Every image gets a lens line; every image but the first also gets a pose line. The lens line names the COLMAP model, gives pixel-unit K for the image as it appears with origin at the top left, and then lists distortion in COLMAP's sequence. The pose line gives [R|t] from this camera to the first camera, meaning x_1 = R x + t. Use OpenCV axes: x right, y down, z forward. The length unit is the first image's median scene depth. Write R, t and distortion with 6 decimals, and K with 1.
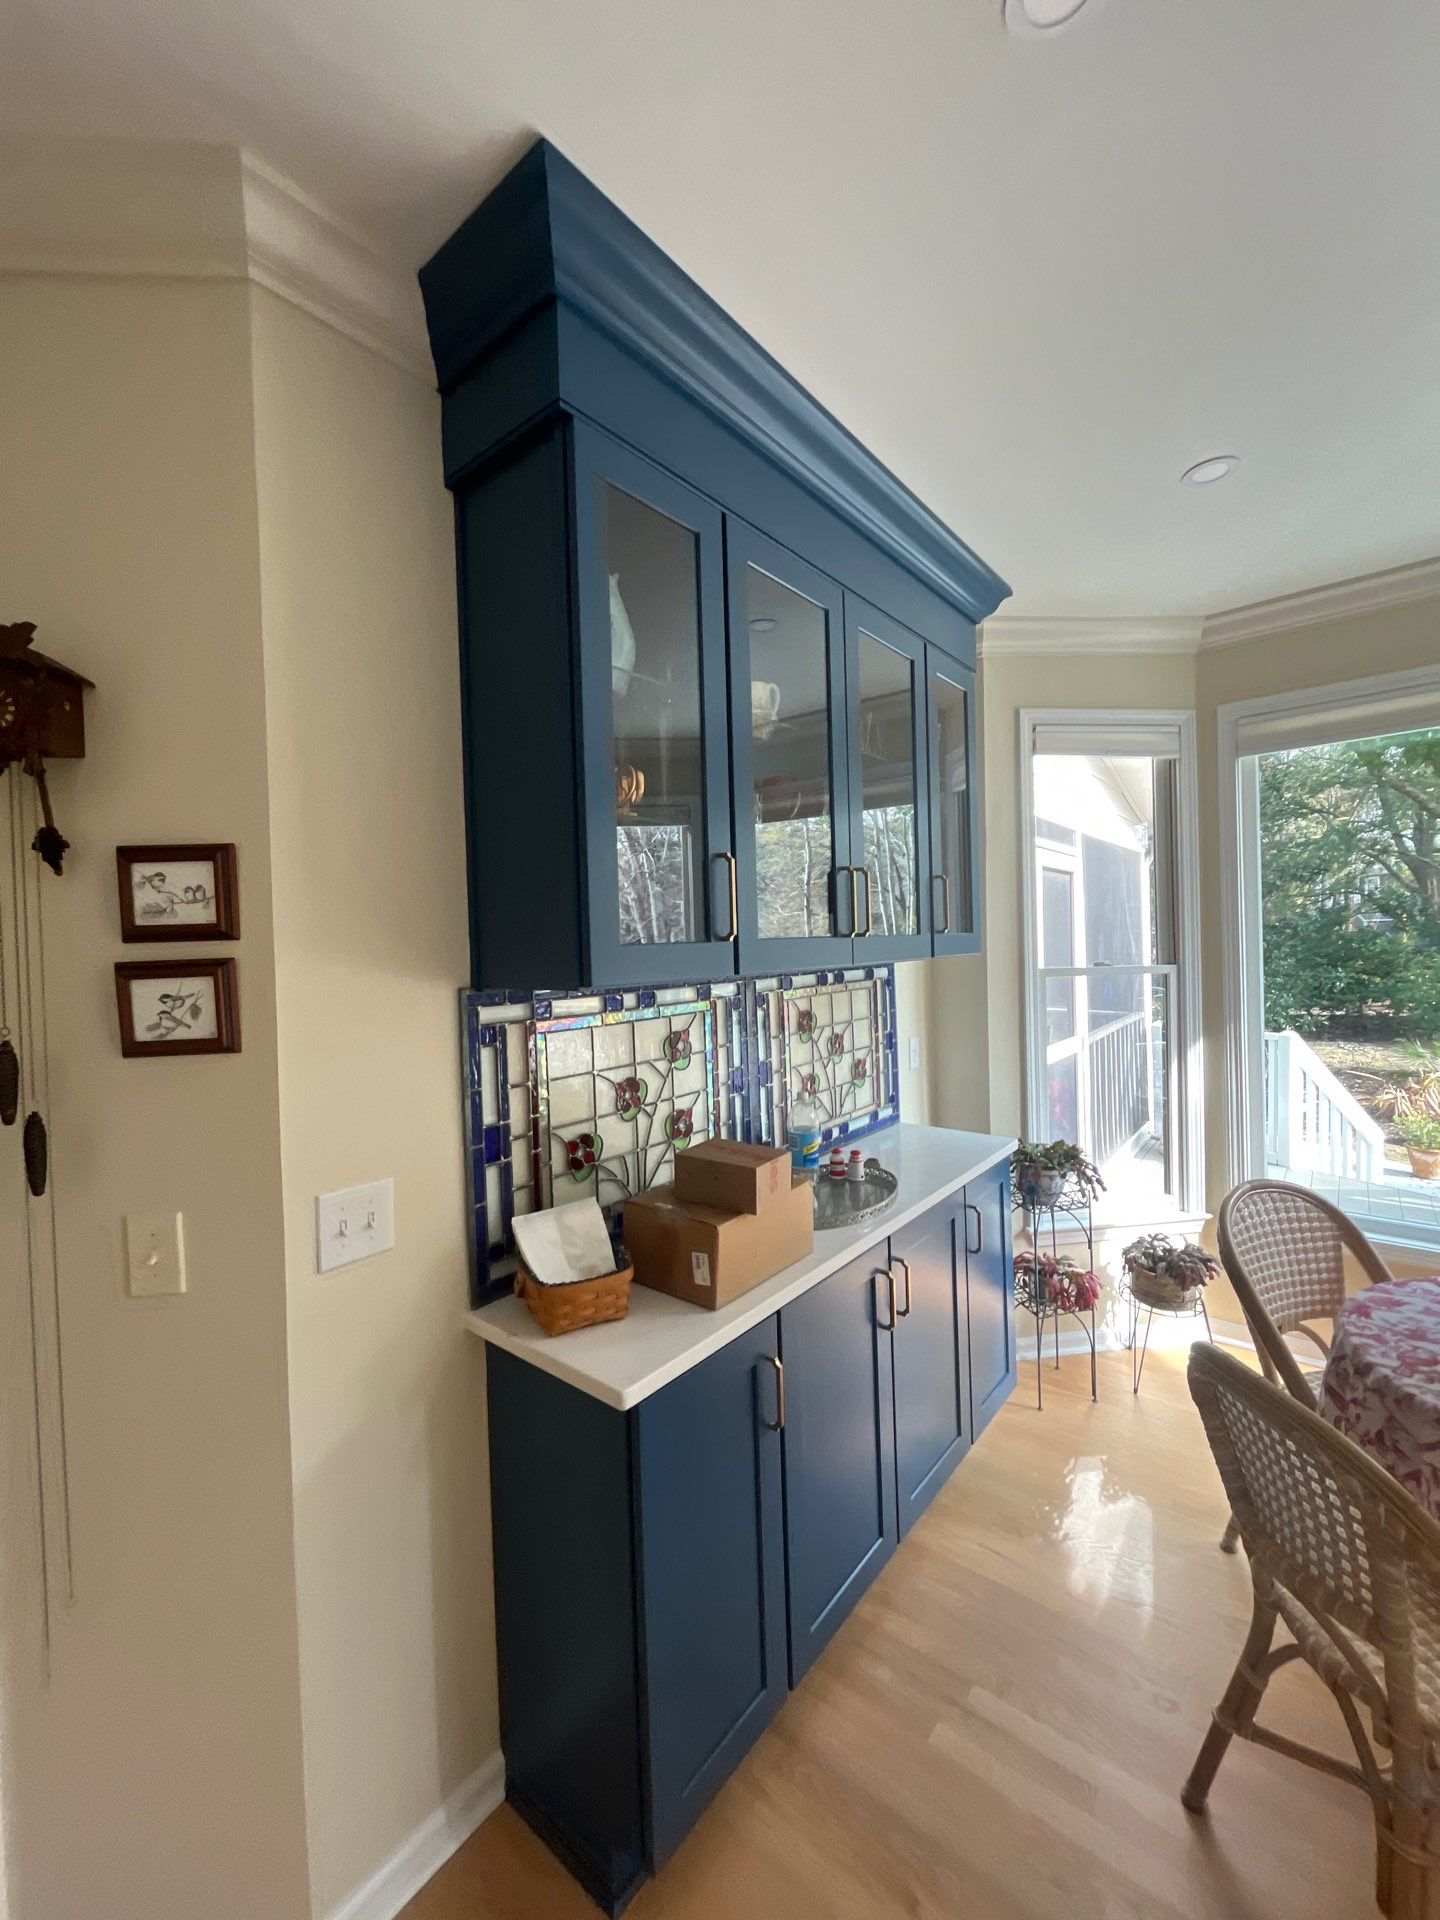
lens RADIAL K [[774.8, 0, 714.3], [0, 774.8, 958.5], [0, 0, 1]] dist [-0.004004, 0.000083]
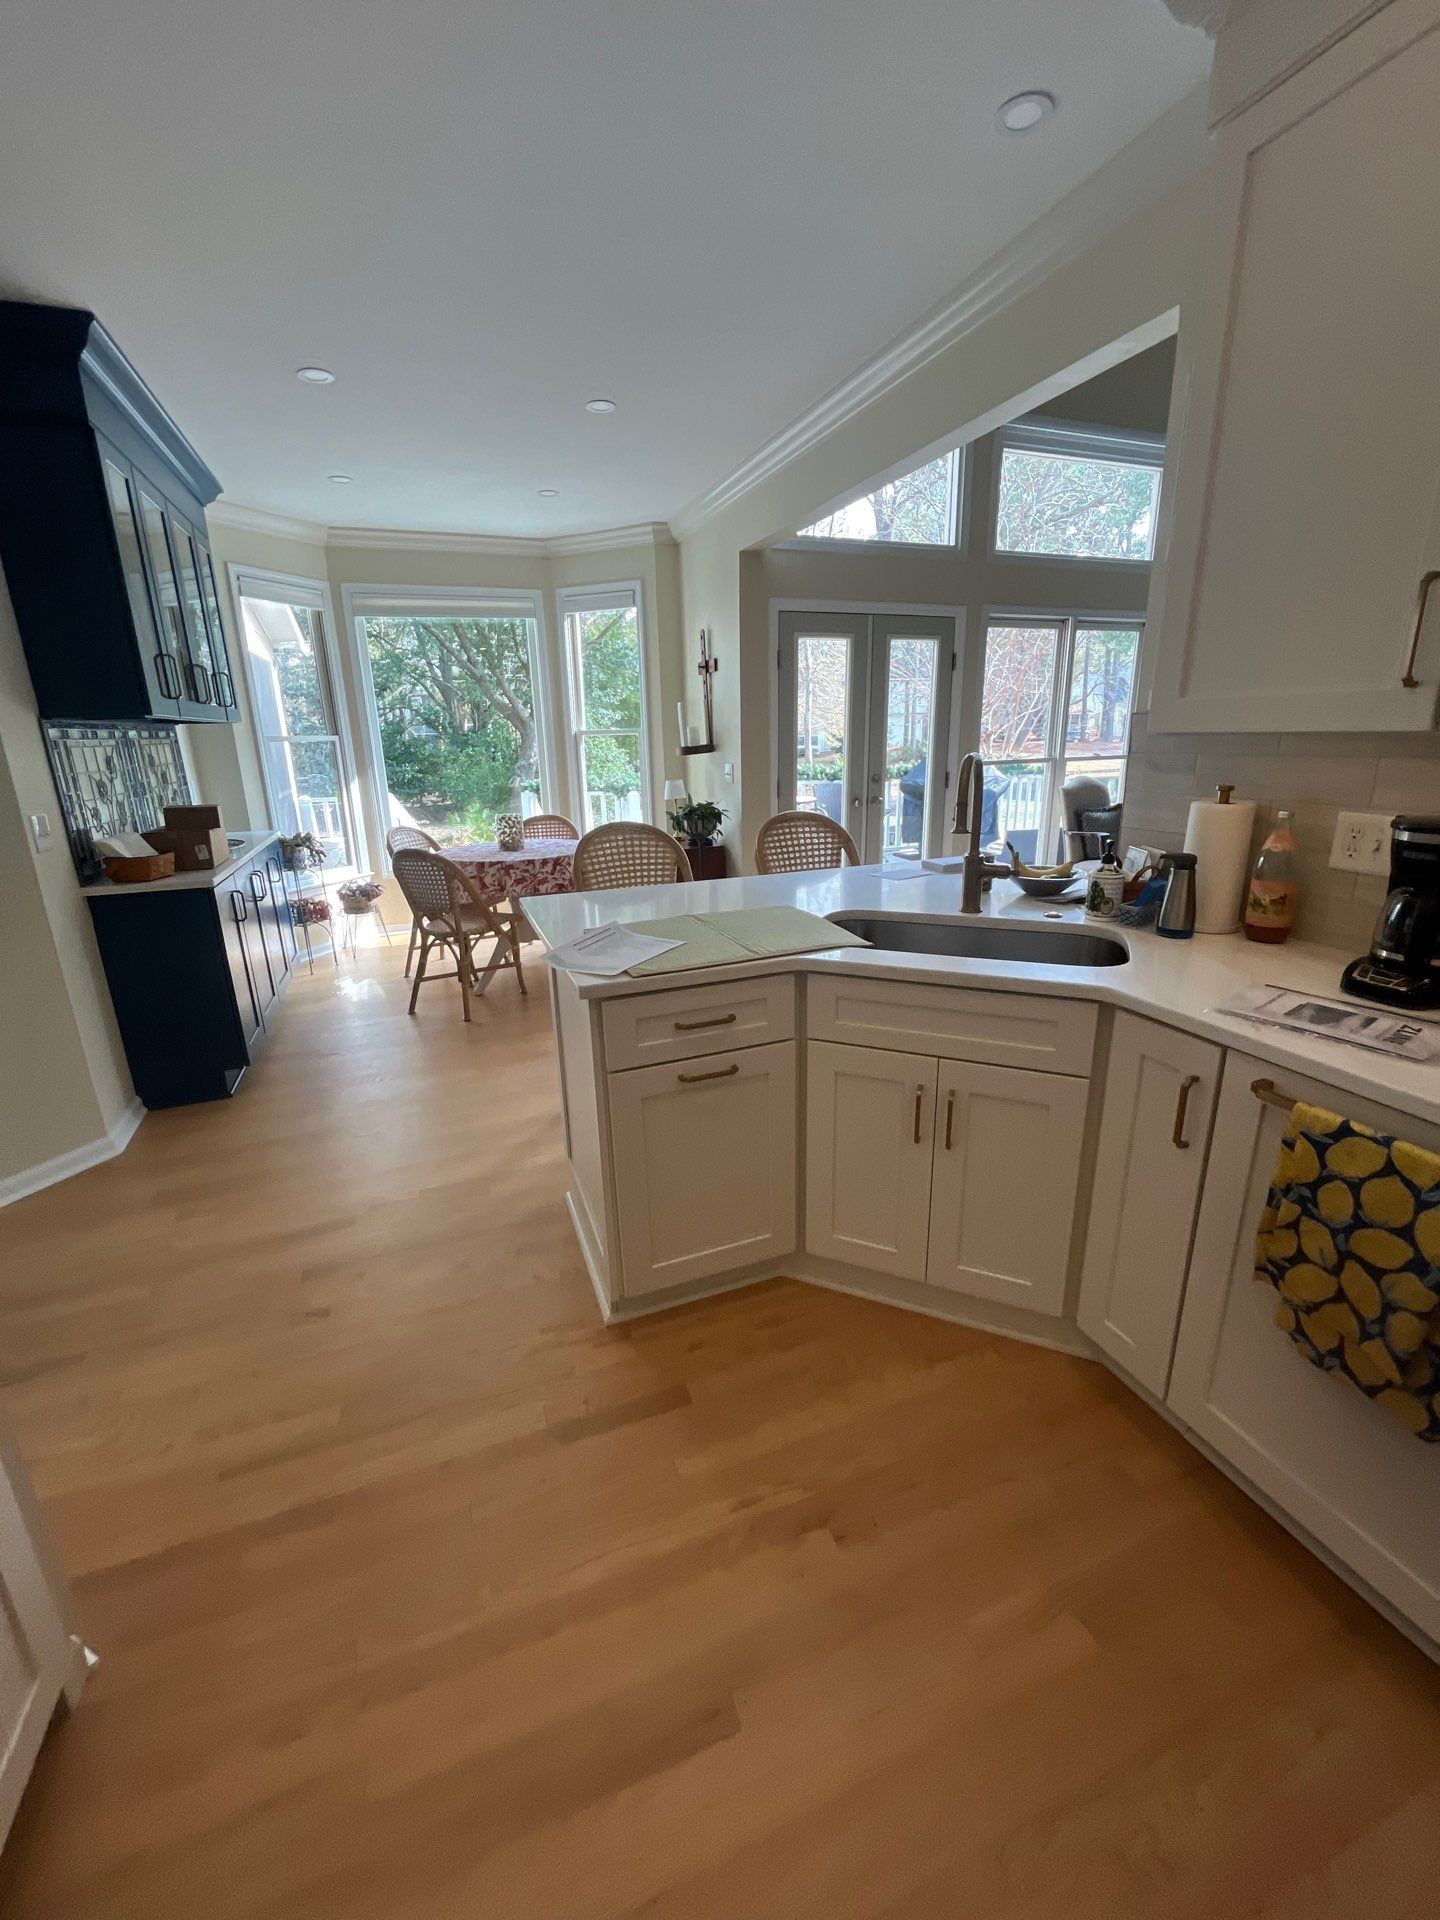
lens RADIAL K [[774.8, 0, 714.0], [0, 774.8, 955.9], [0, 0, 1]] dist [-0.004004, 0.000083]
pose [[0.492694, -0.219360, 0.842101, -0.590434], [0.018782, 0.970162, 0.241729, 0.085693], [-0.870000, -0.103282, 0.482113, -0.665874]]
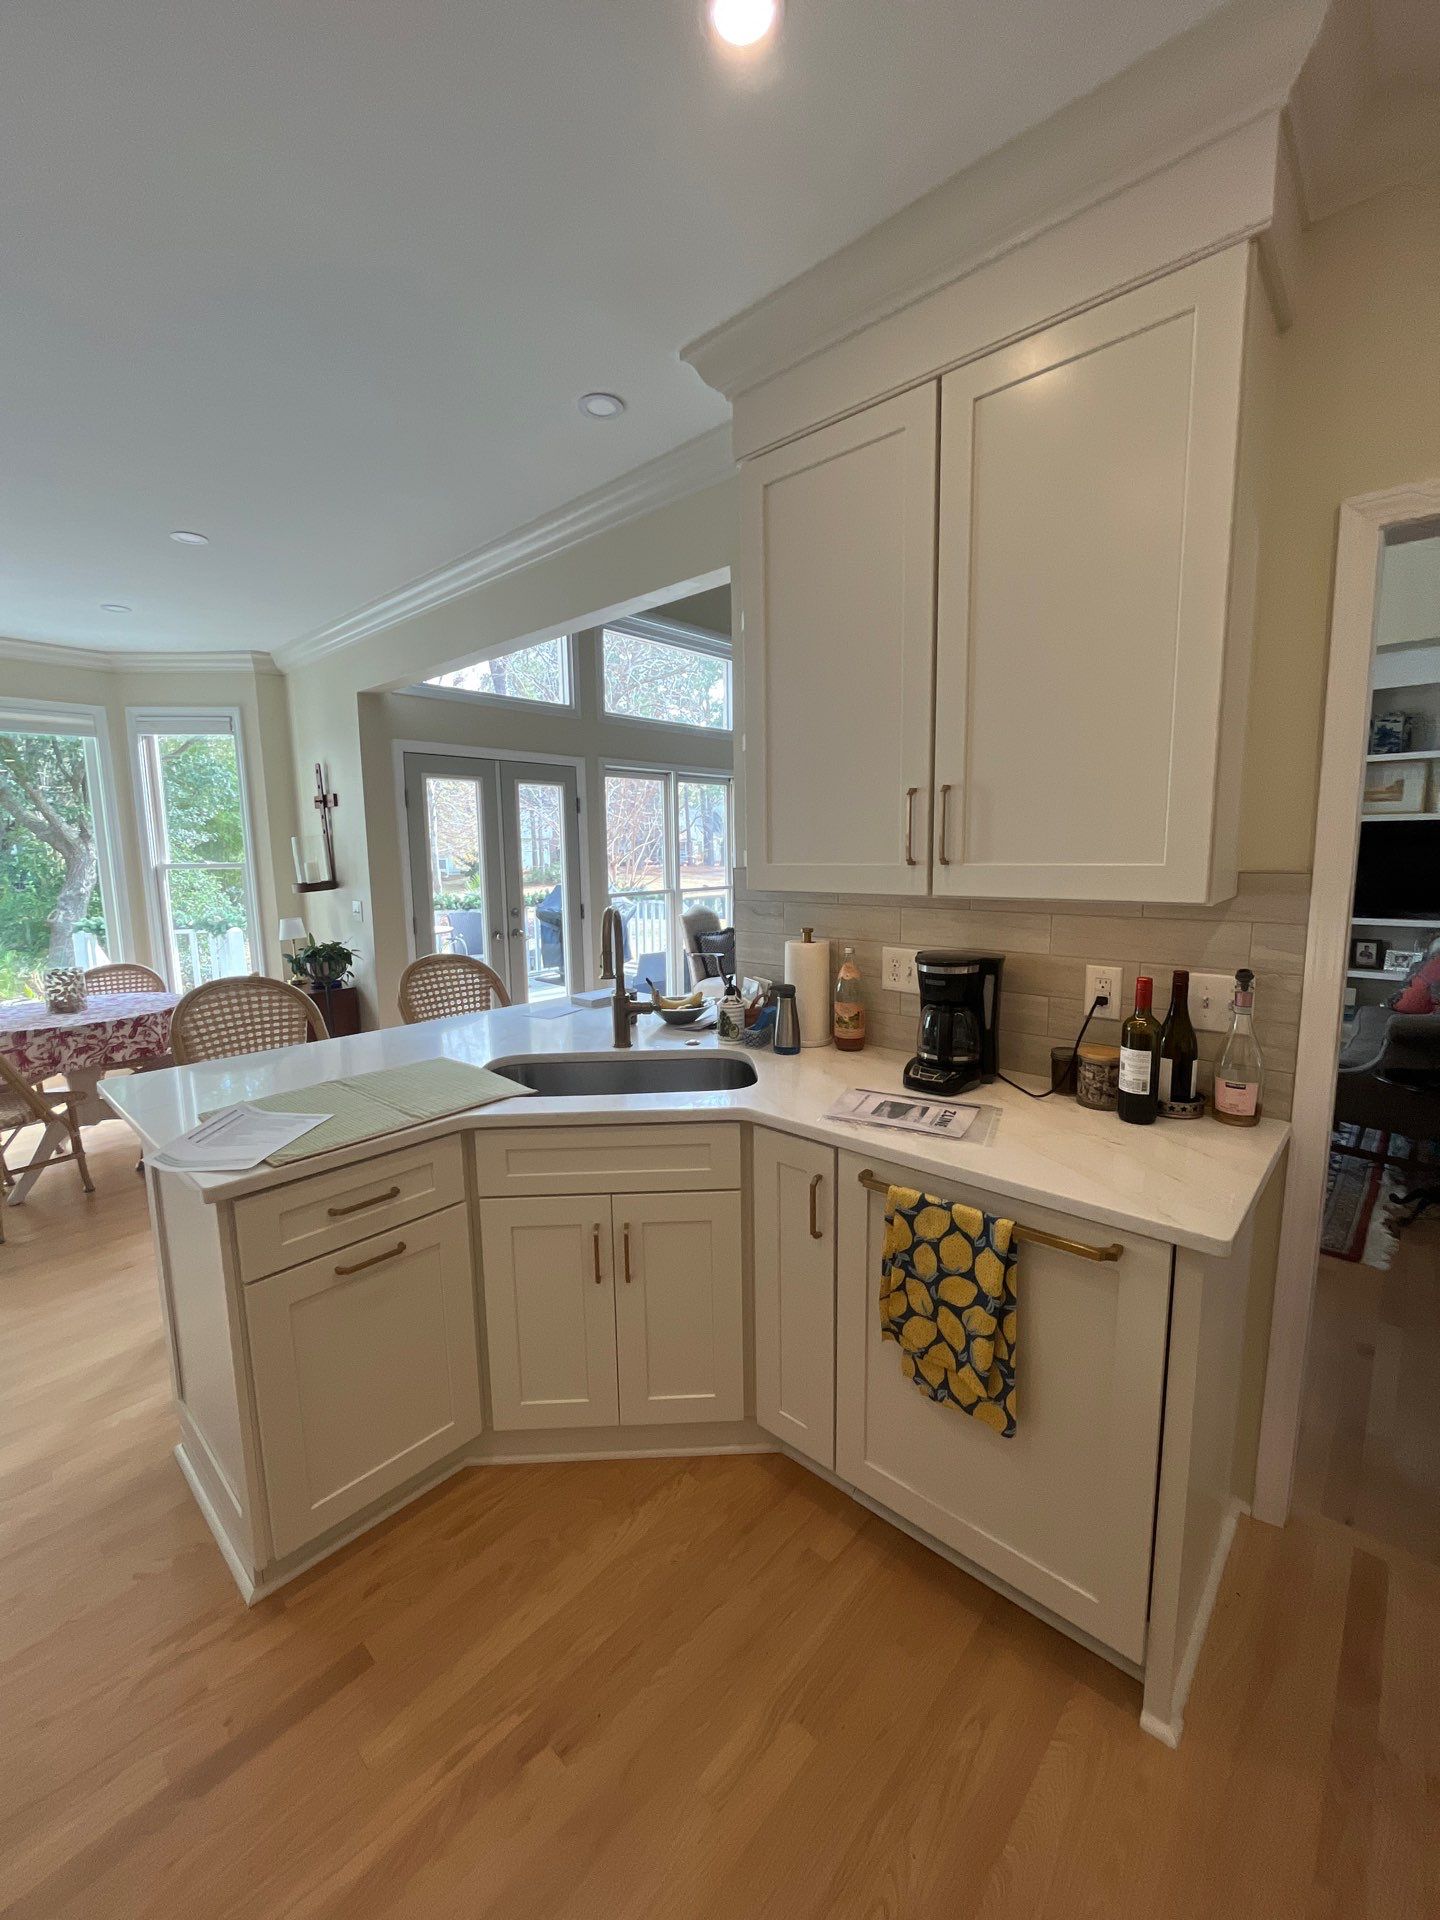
lens RADIAL K [[774.8, 0, 719.6], [0, 774.8, 953.0], [0, 0, 1]] dist [-0.004004, 0.000083]
pose [[0.047977, -0.099245, 0.993906, -0.620349], [0.025051, 0.994858, 0.098130, 0.053748], [-0.998534, 0.020190, 0.050216, -0.659686]]
